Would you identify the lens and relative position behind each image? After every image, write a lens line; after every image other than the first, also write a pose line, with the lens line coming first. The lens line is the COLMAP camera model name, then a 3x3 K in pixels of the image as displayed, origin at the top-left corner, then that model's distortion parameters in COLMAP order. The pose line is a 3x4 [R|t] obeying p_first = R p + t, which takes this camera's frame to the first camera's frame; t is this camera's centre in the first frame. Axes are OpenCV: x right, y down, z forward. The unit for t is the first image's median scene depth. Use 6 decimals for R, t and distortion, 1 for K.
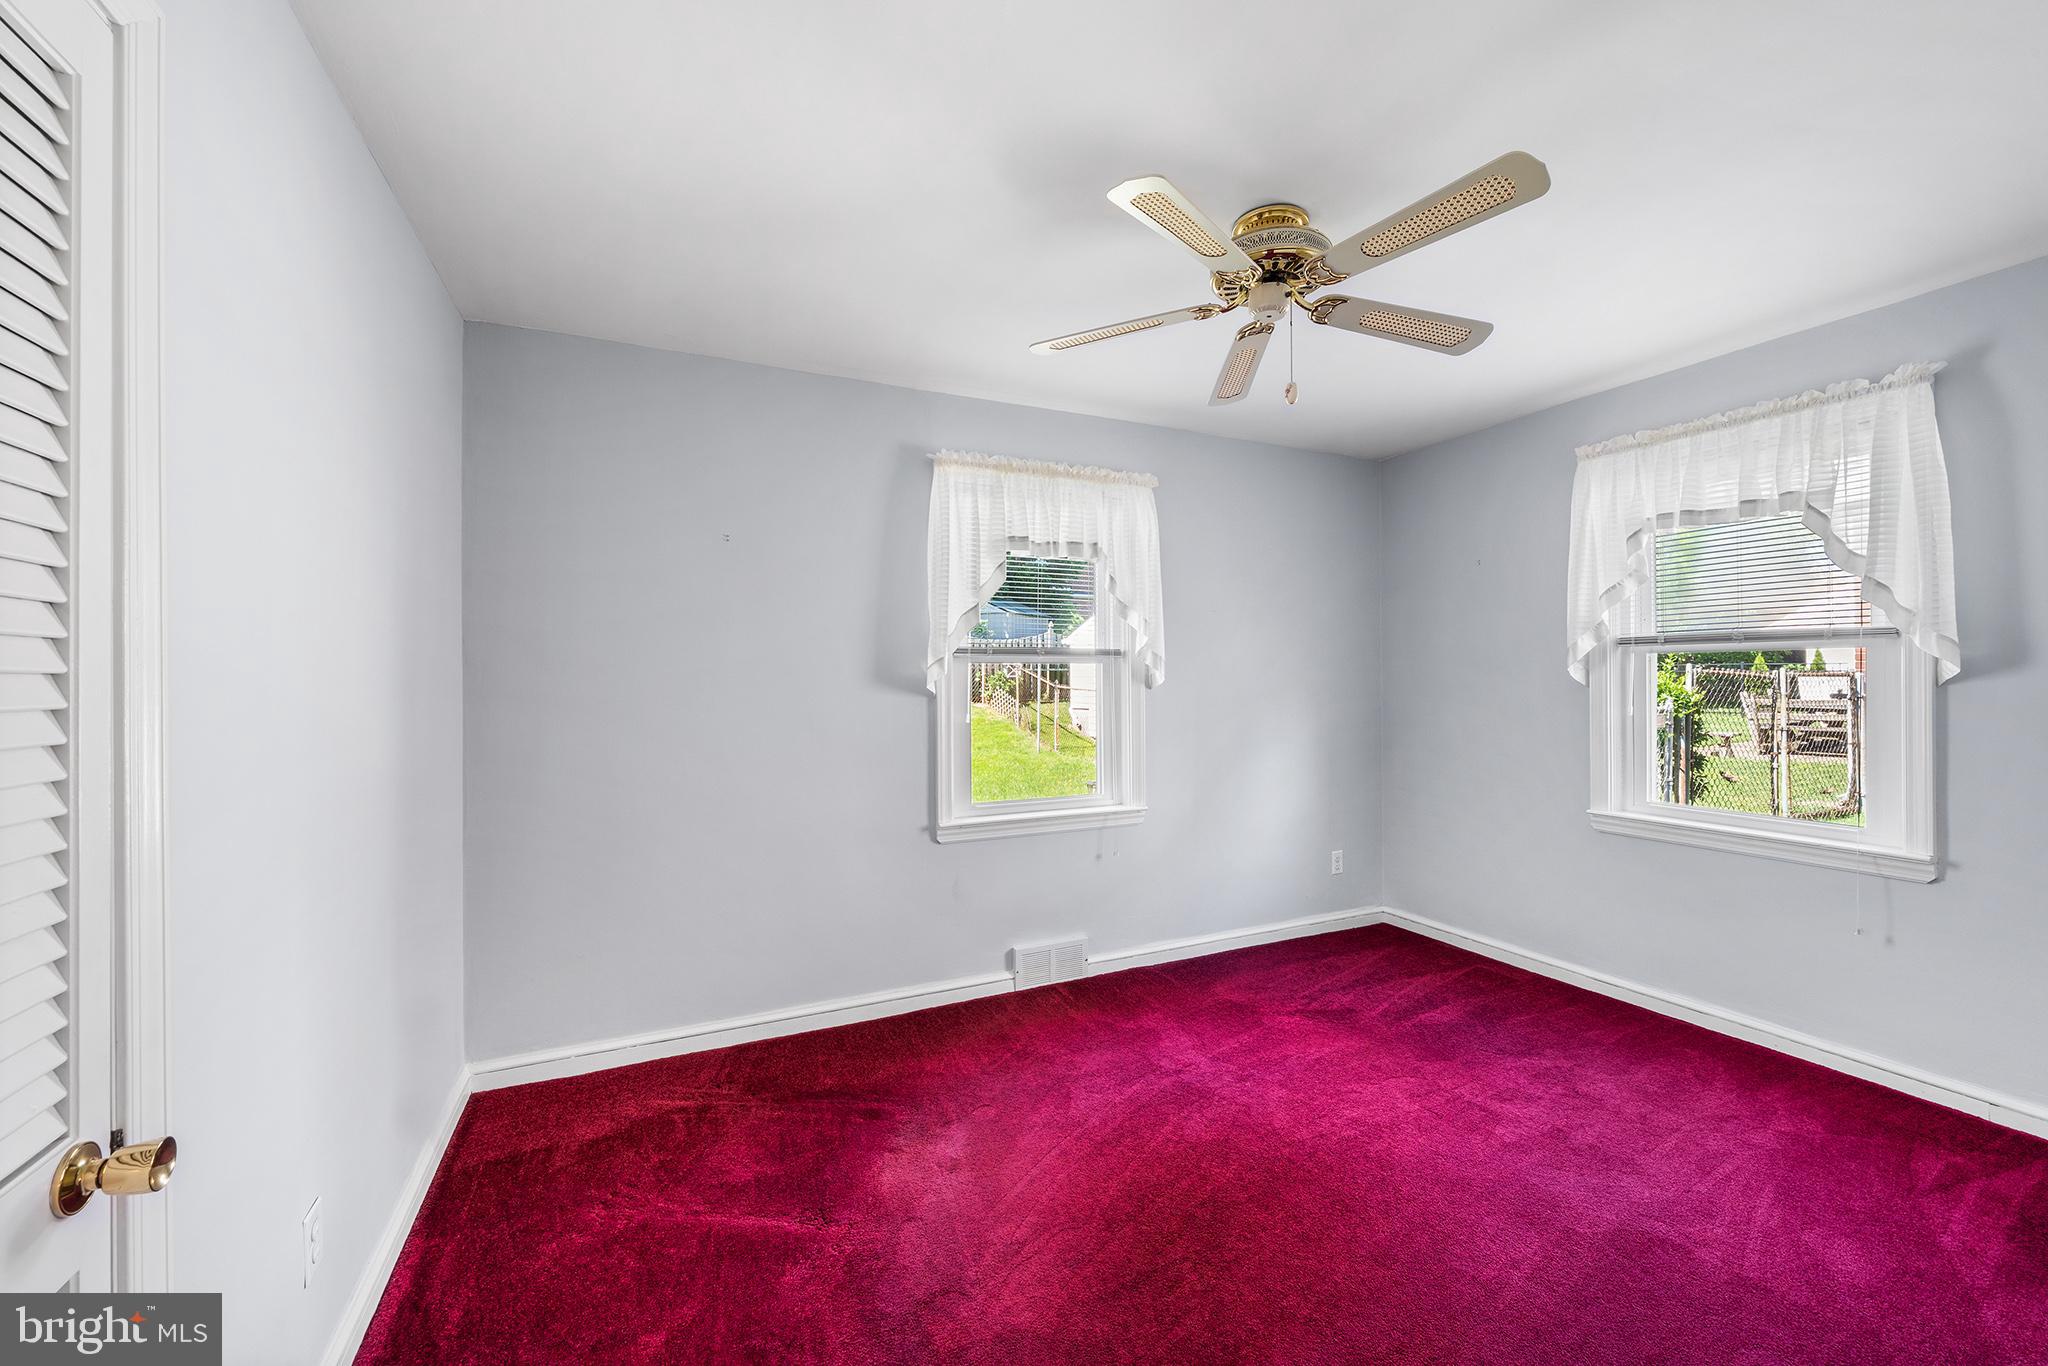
lens RADIAL K [[804.9, 0, 1033.0], [0, 804.9, 680.2], [0, 0, 1]] dist [-0.001247, -0.000157]
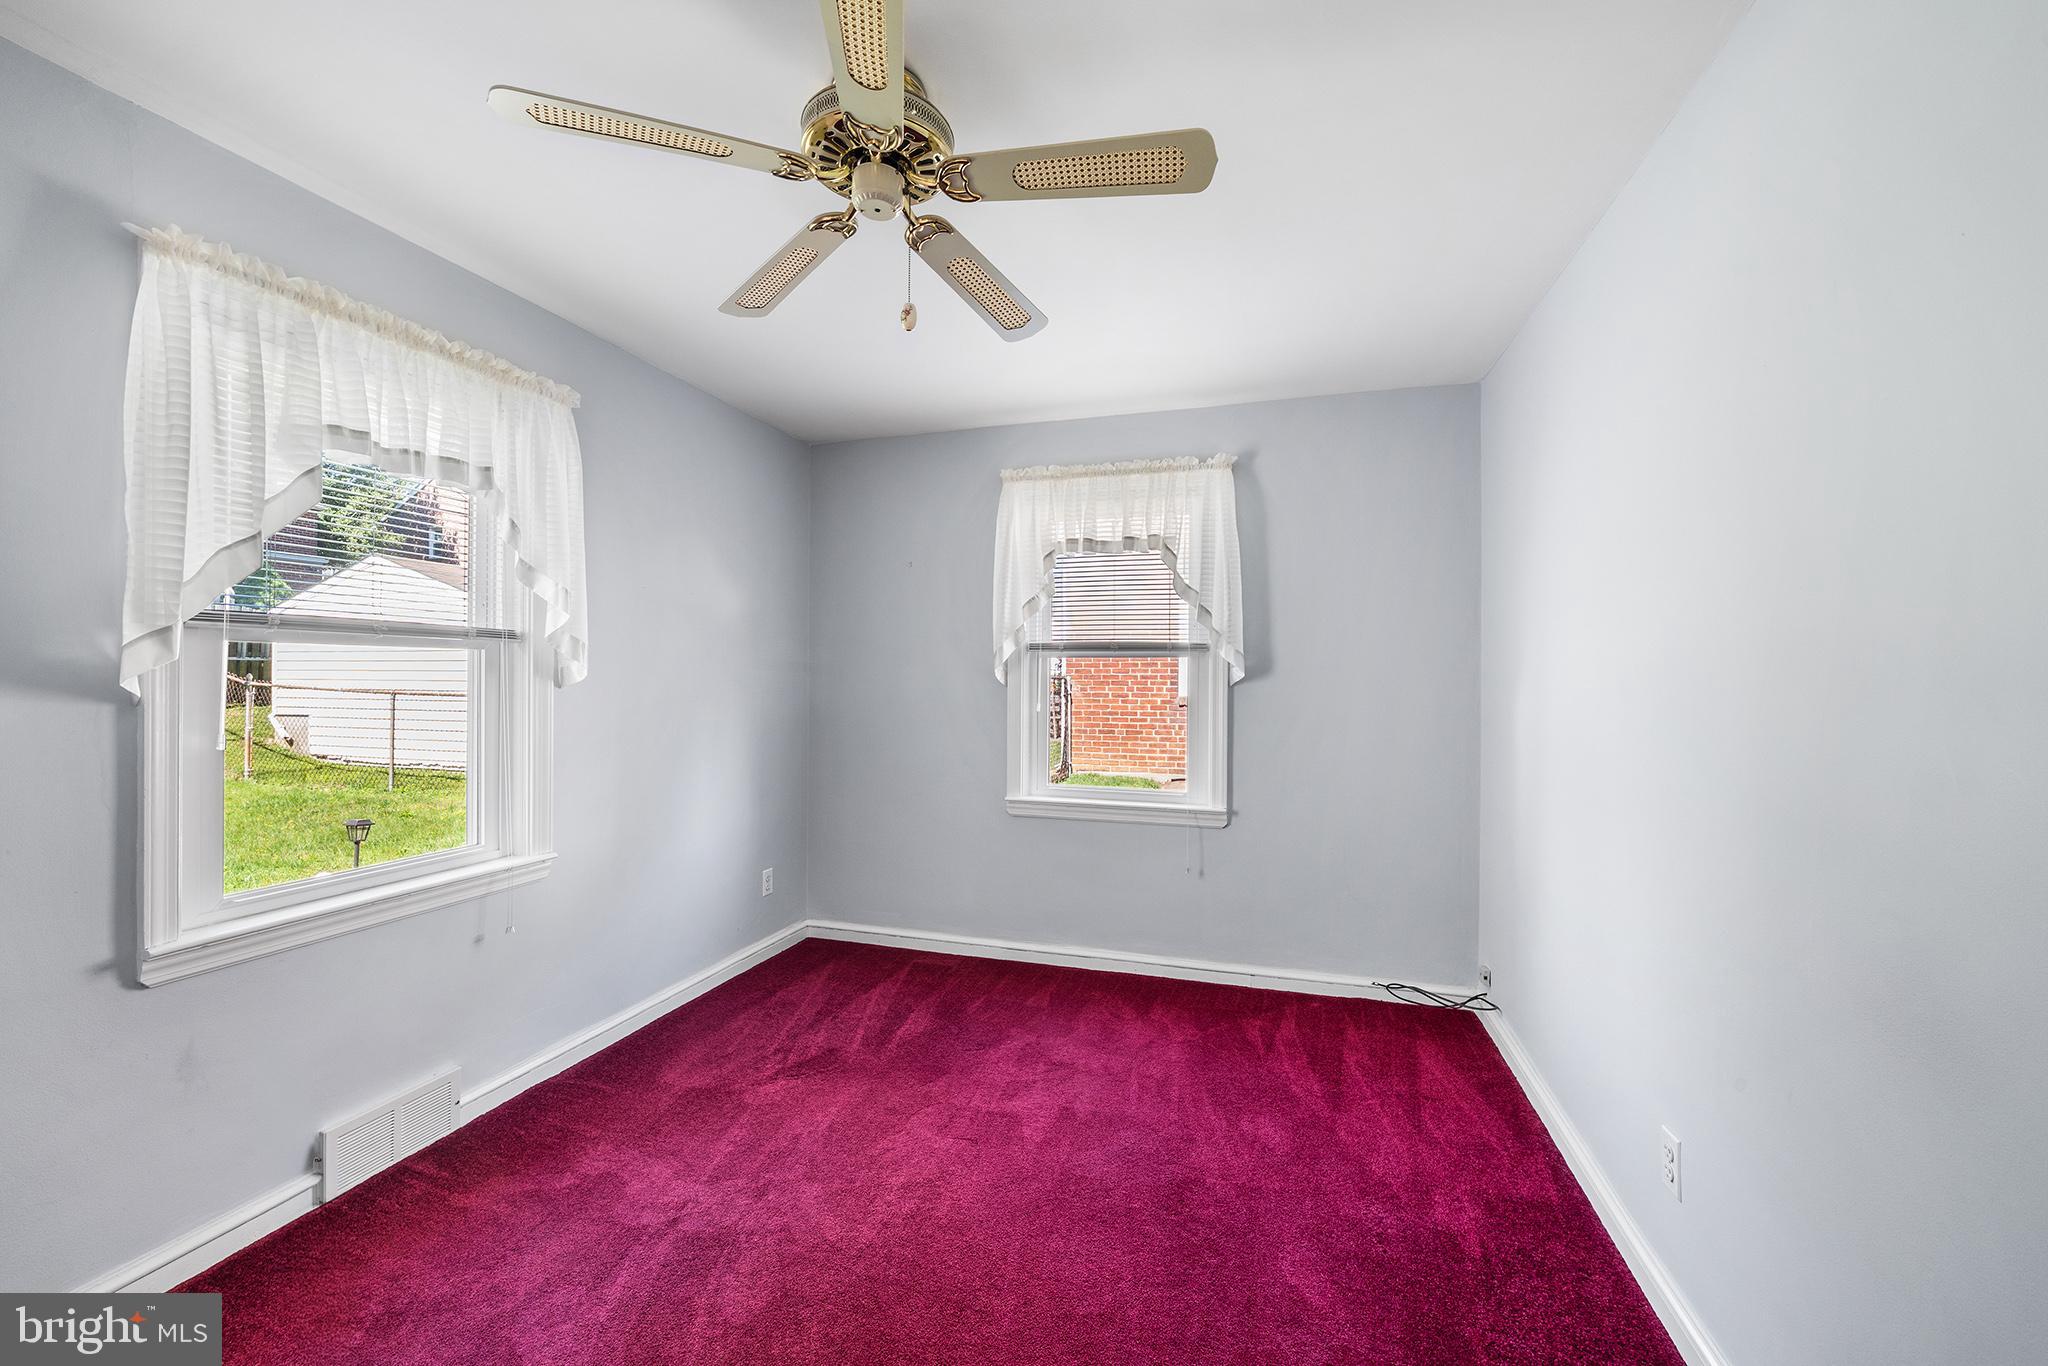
lens RADIAL K [[804.9, 0, 1020.1], [0, 804.9, 679.1], [0, 0, 1]] dist [-0.001247, -0.000157]
pose [[0.674991, 0.008980, 0.737771, -0.126015], [-0.009261, 0.999950, -0.003698, 0.002077], [-0.737768, -0.004336, 0.675041, 0.255297]]
